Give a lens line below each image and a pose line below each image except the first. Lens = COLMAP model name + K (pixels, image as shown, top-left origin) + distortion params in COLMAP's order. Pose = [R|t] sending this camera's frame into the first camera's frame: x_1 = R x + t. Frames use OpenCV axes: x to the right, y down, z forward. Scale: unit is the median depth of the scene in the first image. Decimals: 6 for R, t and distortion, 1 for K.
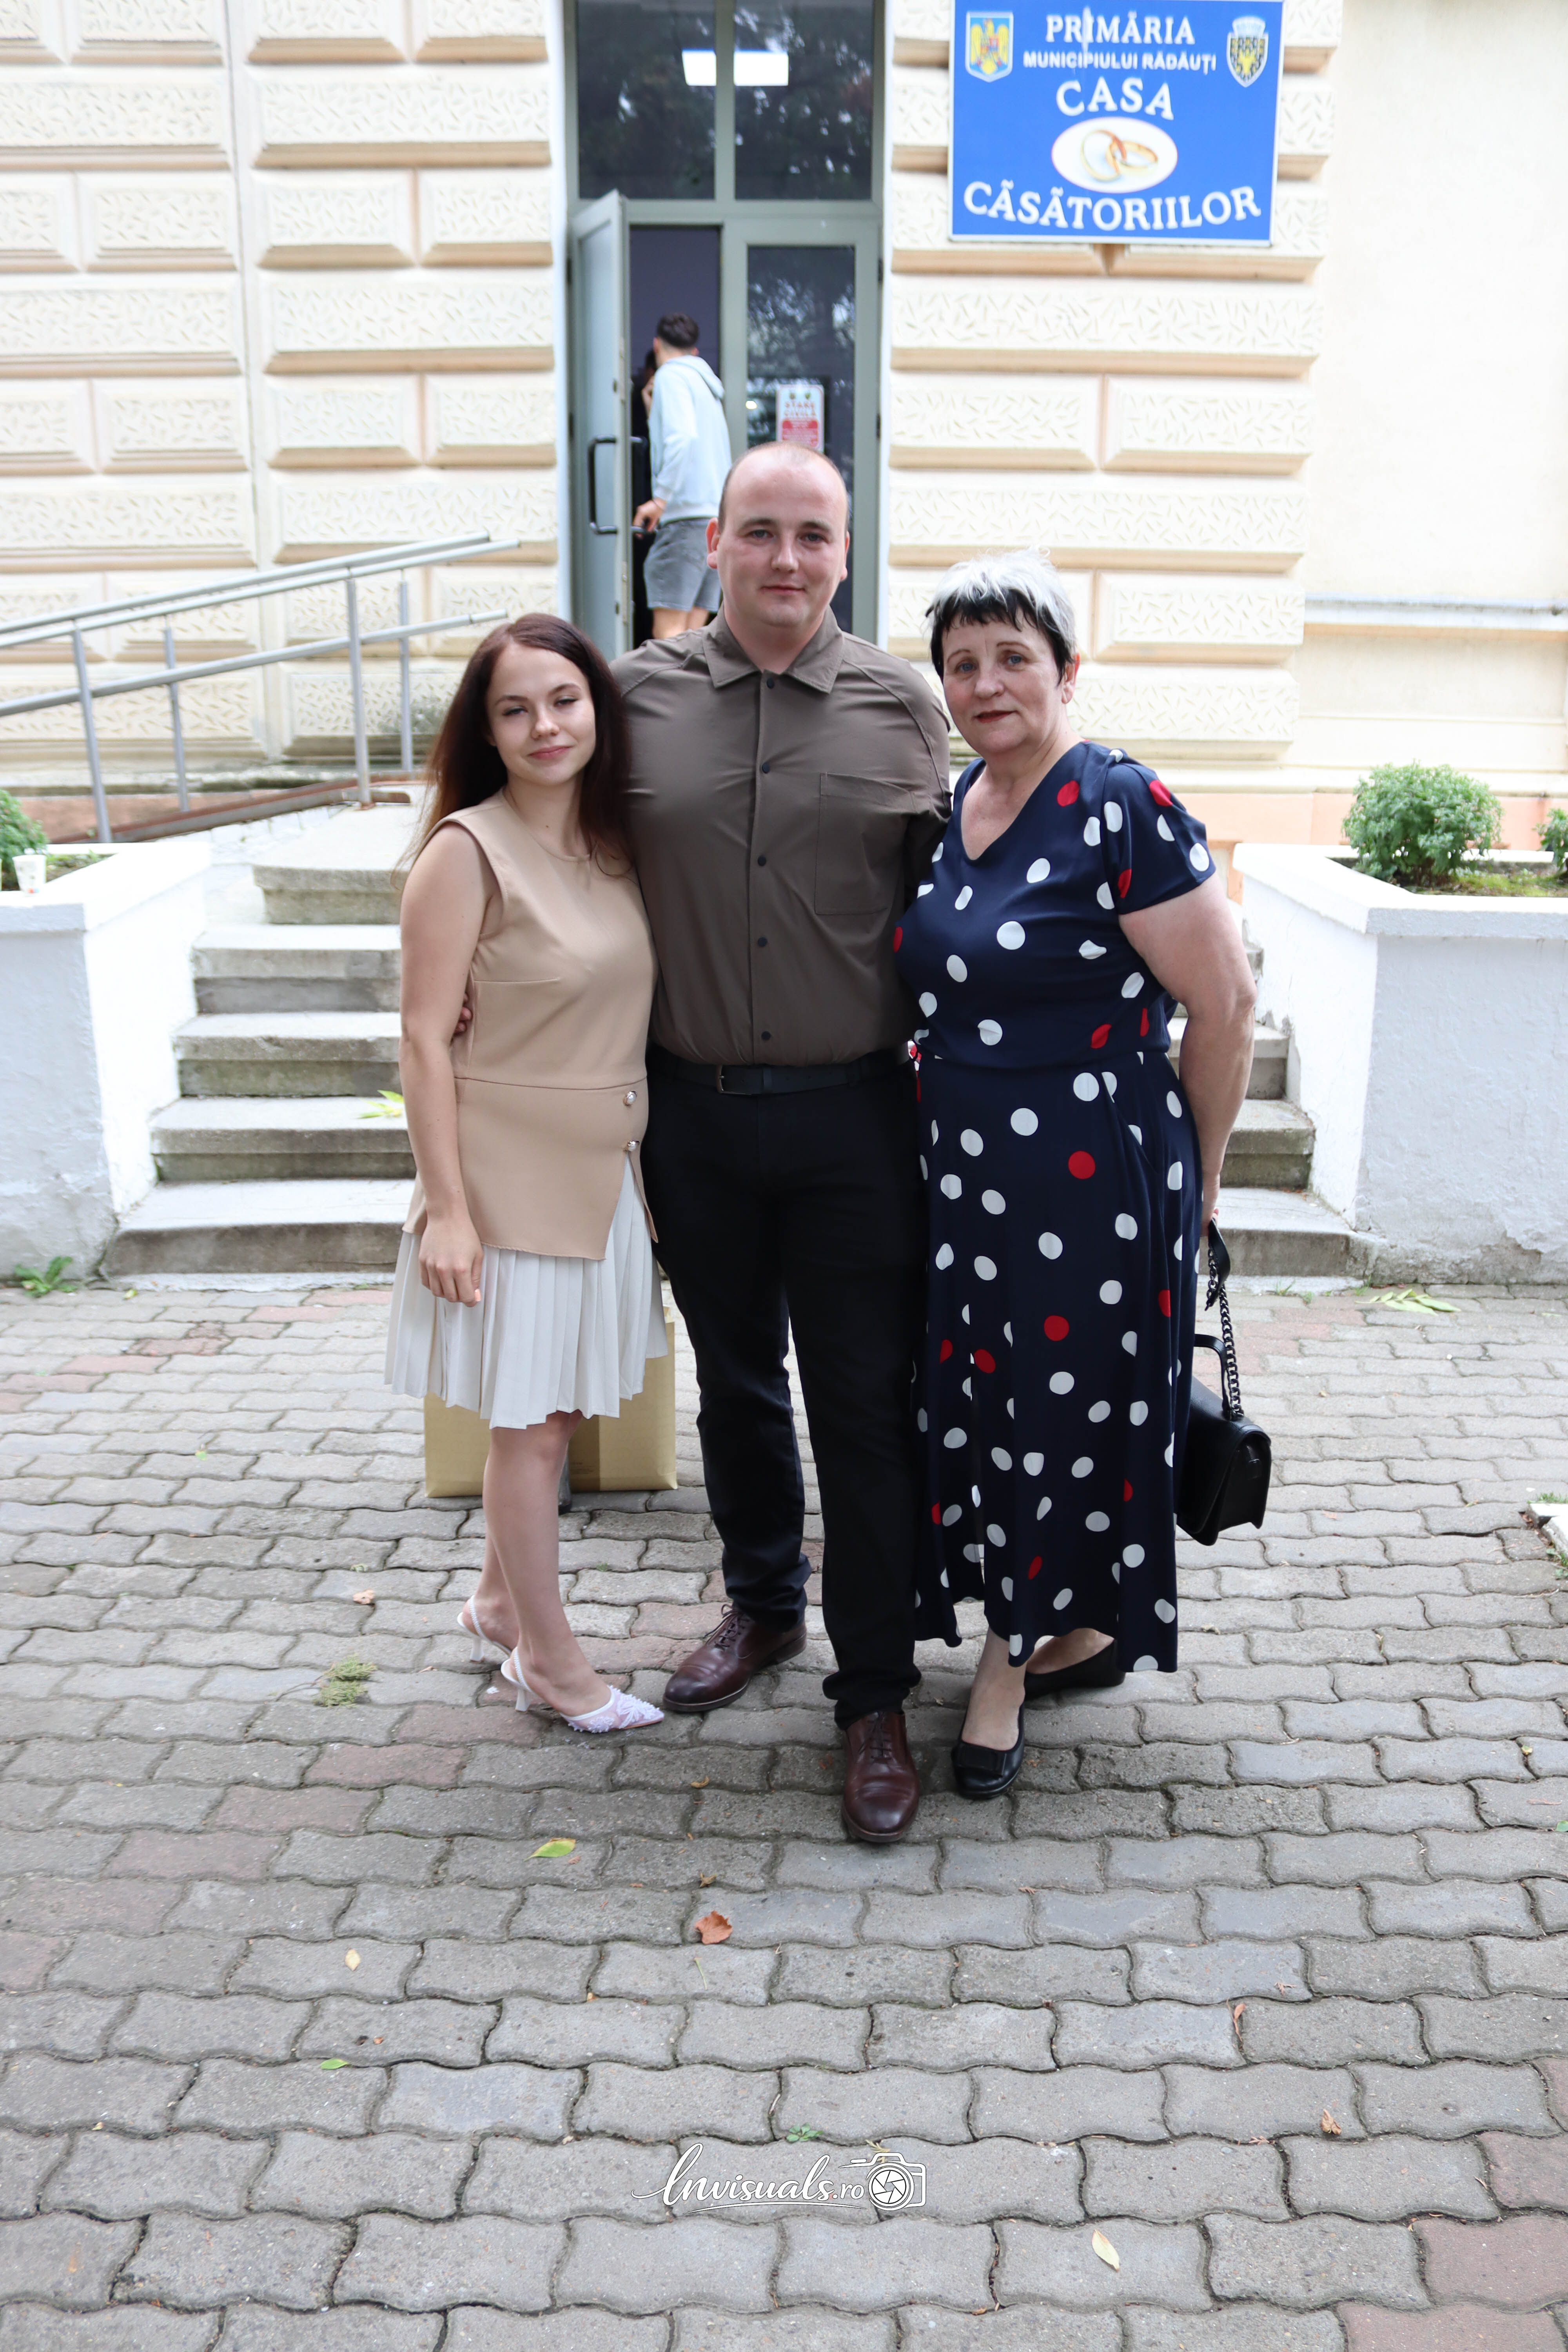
lens RADIAL K [[1979.9, 0, 787.0], [0, 1979.9, 1191.7], [0, 0, 1]] dist [-0.165249, 0.154032]
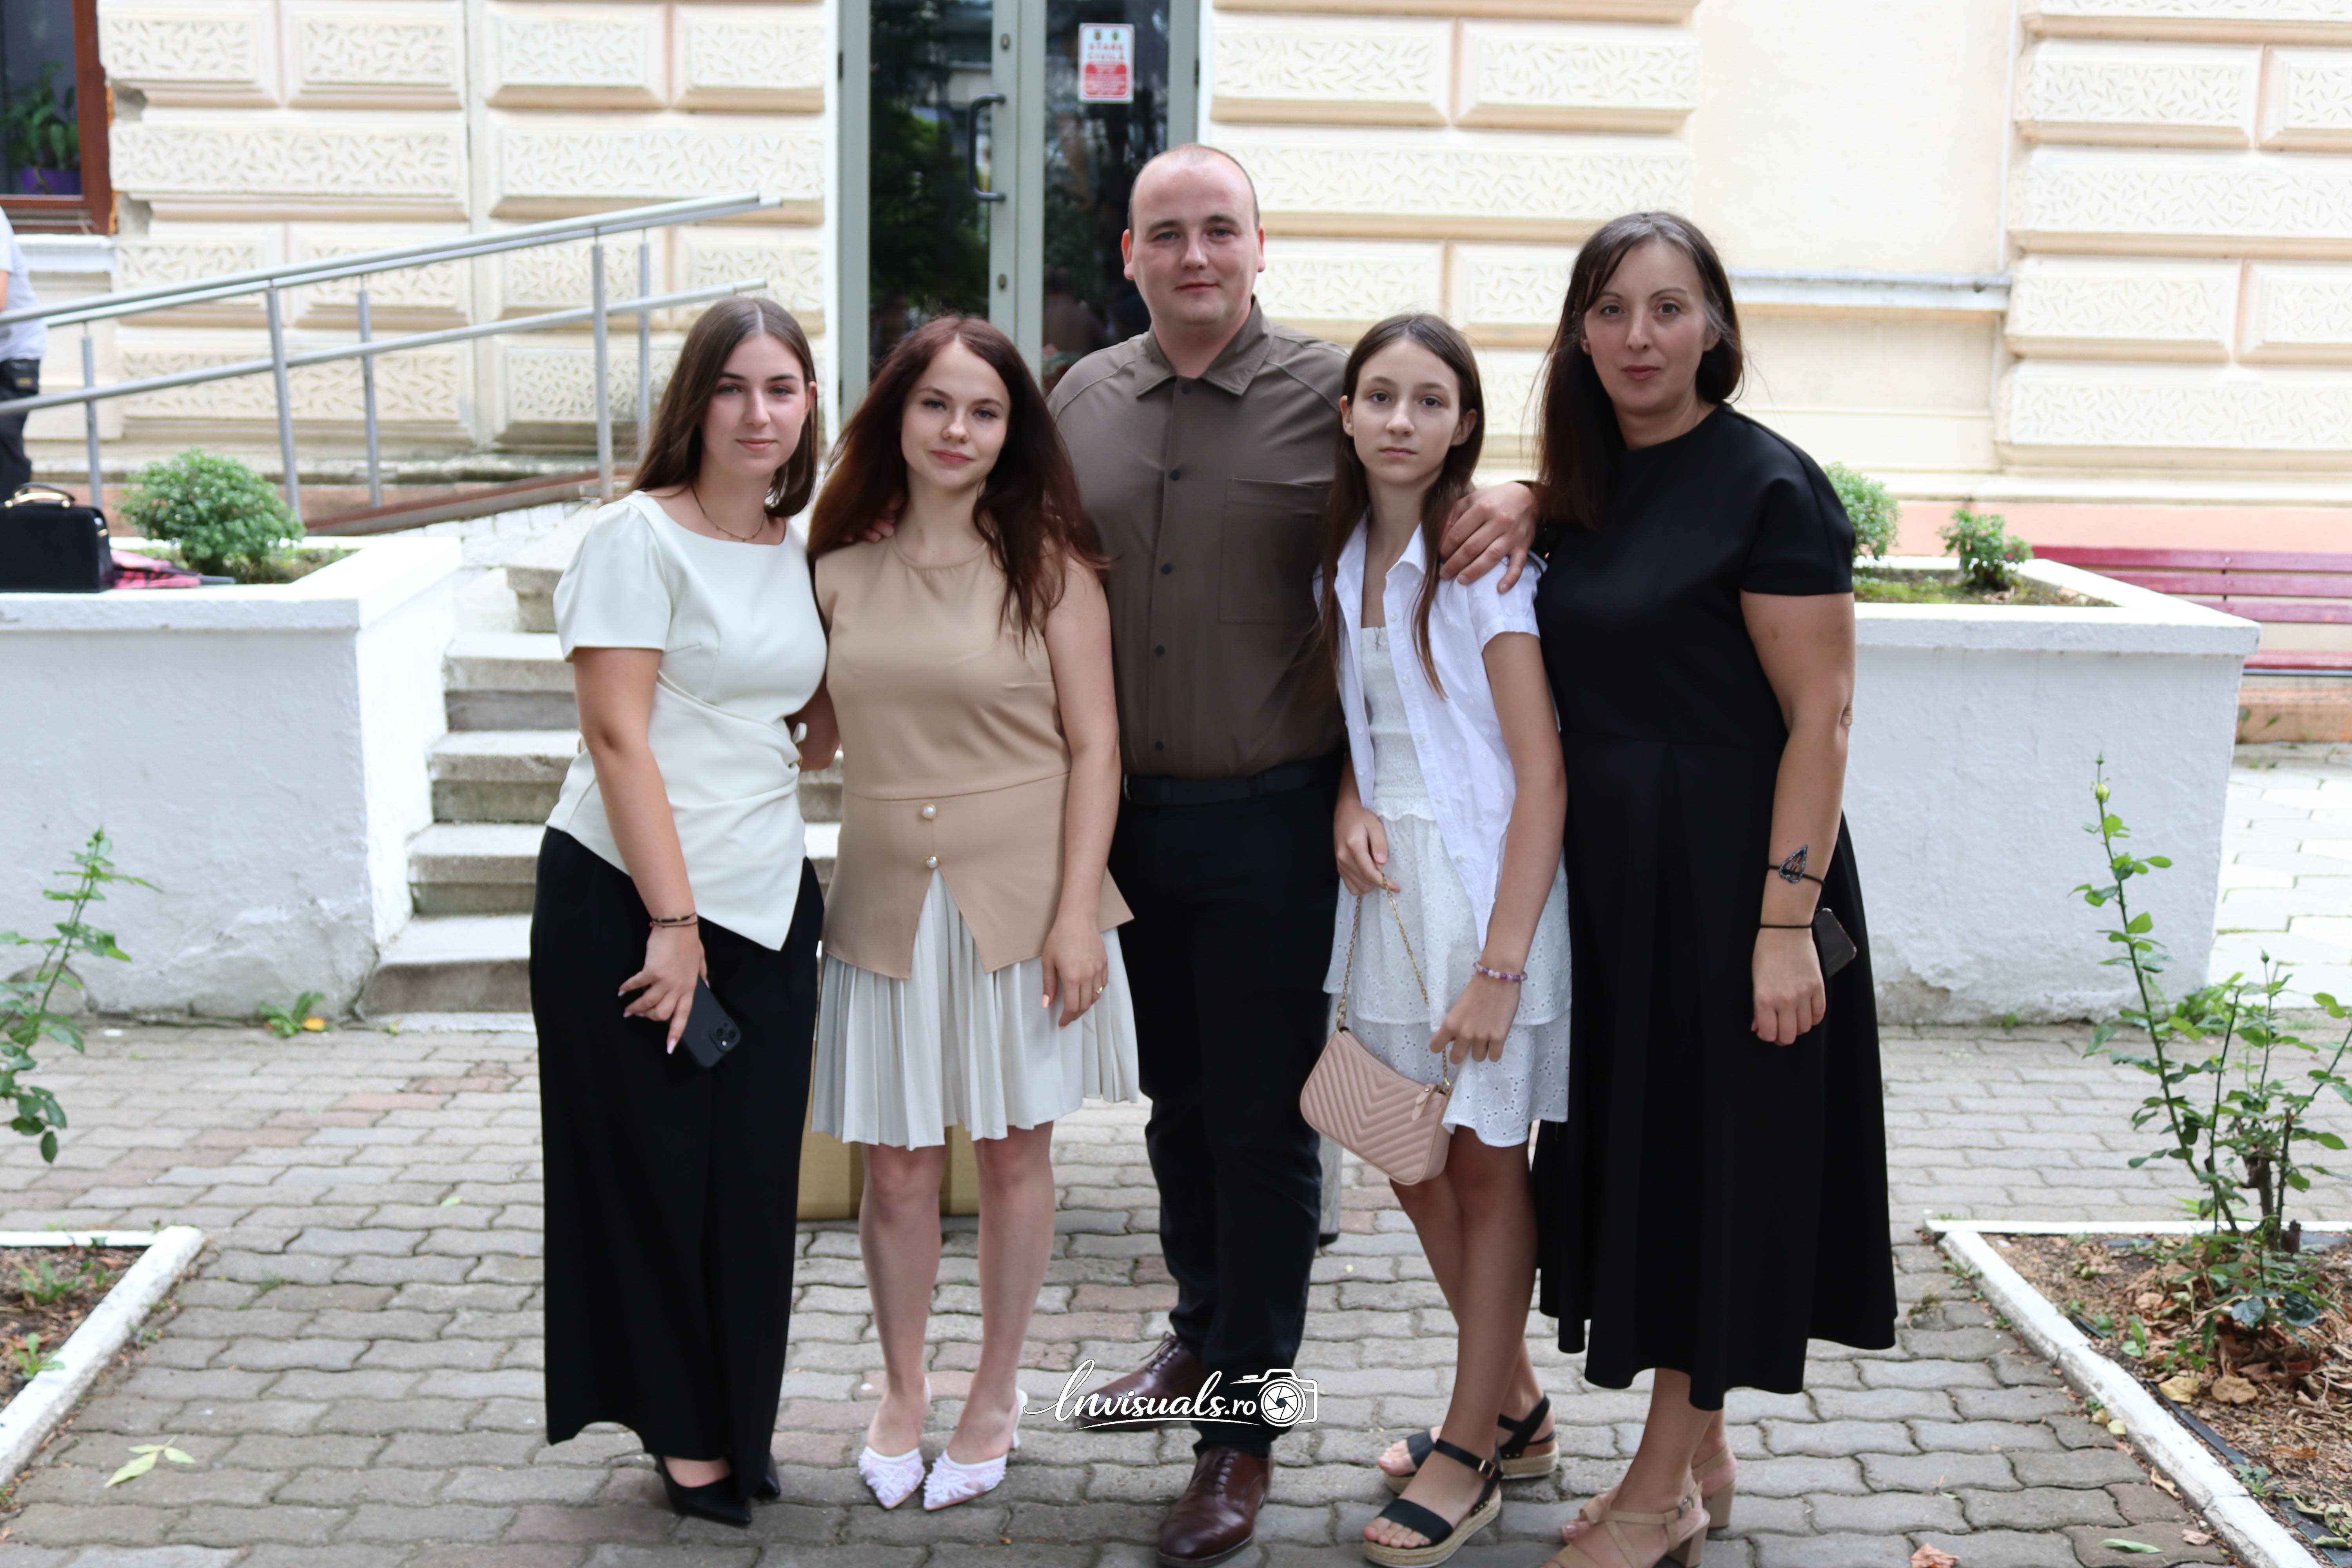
lens RADIAL K [[2582.8, 0, 1160.8], [0, 2582.8, 785.8], [0, 0, 1]] dist [-0.113317, 0.152719]
pose [[0.998792, 0.003674, 0.048992, -0.040146], [0.000753, 0.995938, -0.090044, 0.041992], [-0.049124, 0.089972, 0.994732, -0.183309]]
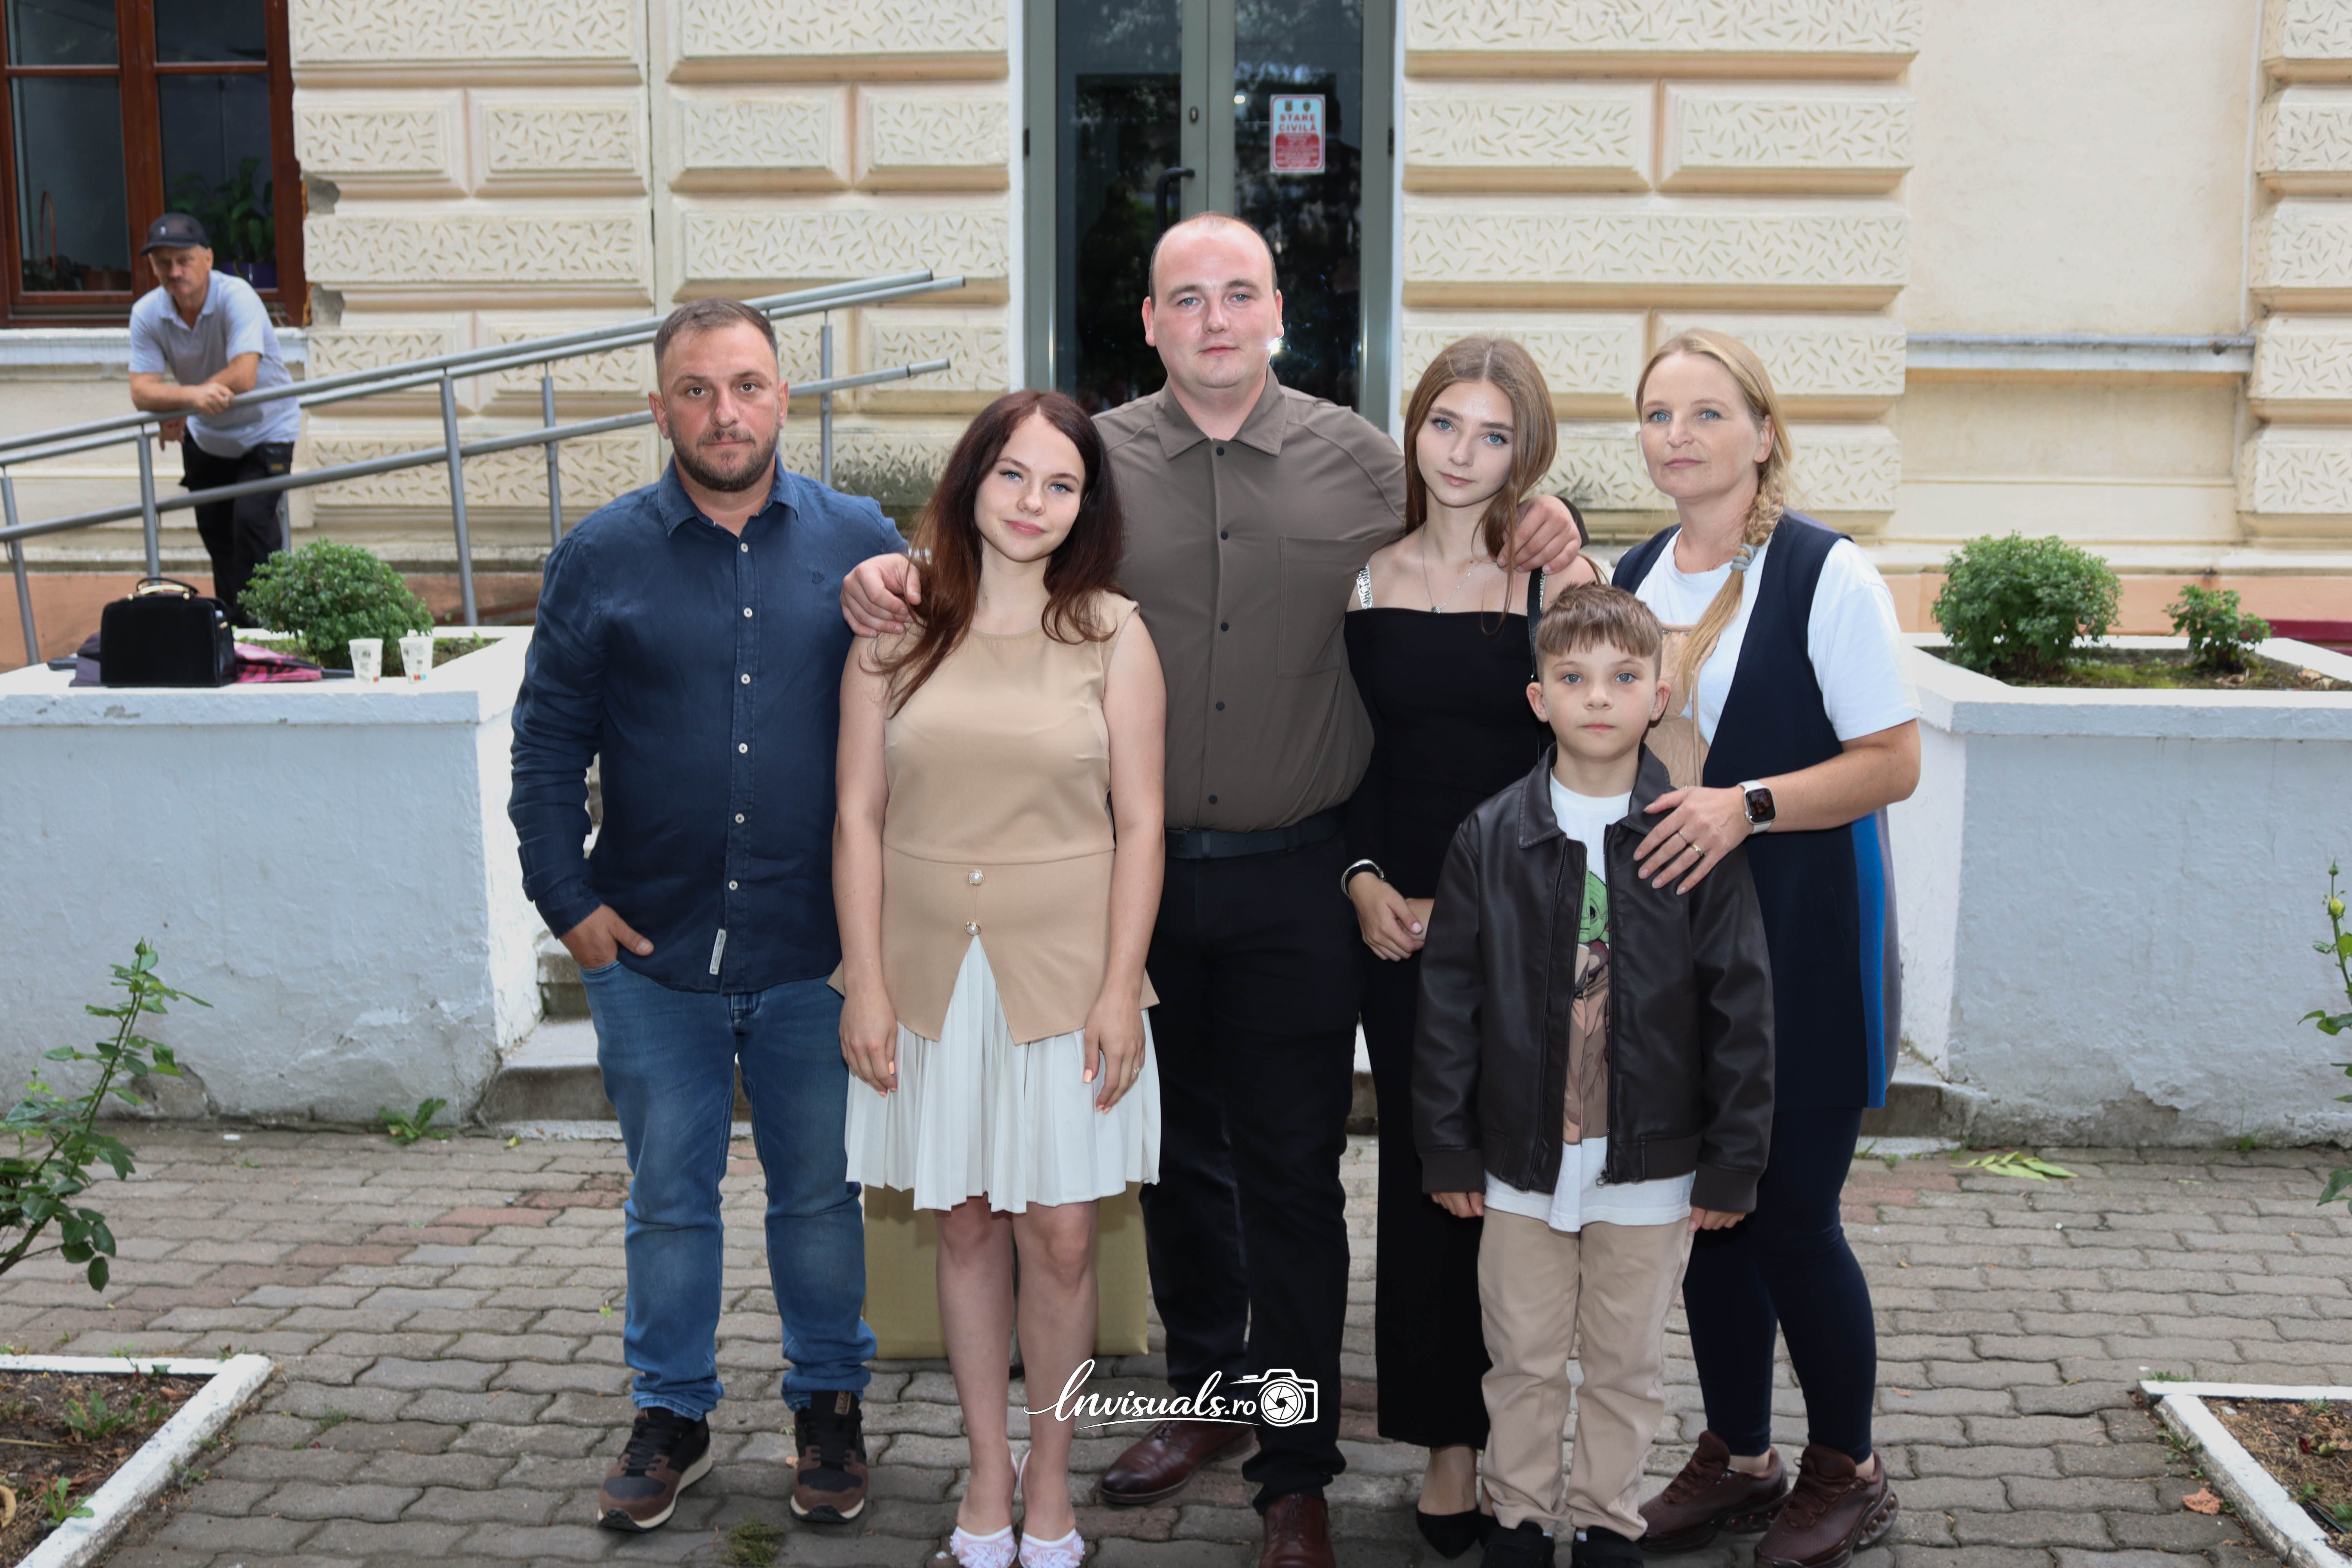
lens RADIAL K [[2558.1, 0, 1161.4], [0, 2558.1, 793.3], [0, 0, 1]] dist [-0.119207, 0.159546]
pose [[0.998865, 0.003842, -0.047478, 0.001978], [-0.009337, 0.993199, -0.116053, 0.024904], [0.046709, 0.116364, 0.992108, -0.110380]]
